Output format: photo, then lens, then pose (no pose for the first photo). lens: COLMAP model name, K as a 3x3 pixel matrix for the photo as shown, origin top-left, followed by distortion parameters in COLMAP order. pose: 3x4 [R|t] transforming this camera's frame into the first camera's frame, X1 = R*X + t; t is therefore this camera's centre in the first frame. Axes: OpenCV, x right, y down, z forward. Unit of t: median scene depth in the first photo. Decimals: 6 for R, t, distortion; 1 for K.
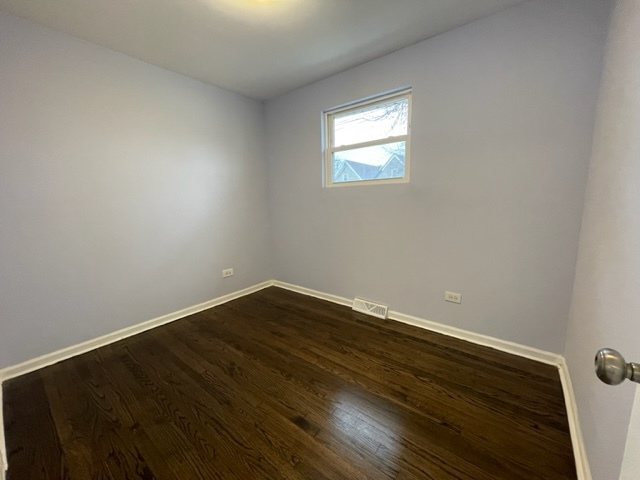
lens RADIAL K [[262.3, 0, 320.0], [0, 262.3, 240.0], [0, 0, 1]] dist [0.013866, -0.000055]
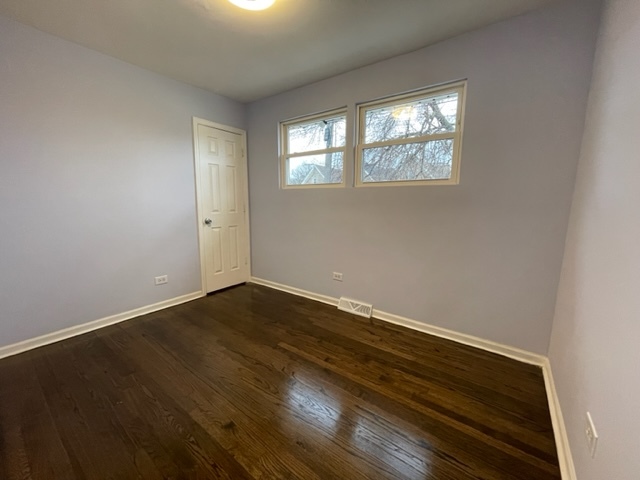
lens RADIAL K [[257.0, 0, 320.0], [0, 257.0, 240.0], [0, 0, 1]] dist [0.002169, 0.000130]
pose [[0.998607, 0.019479, 0.049036, 0.139572], [-0.019469, 0.999810, -0.000674, 0.015321], [-0.049039, -0.000282, 0.998797, -0.110808]]
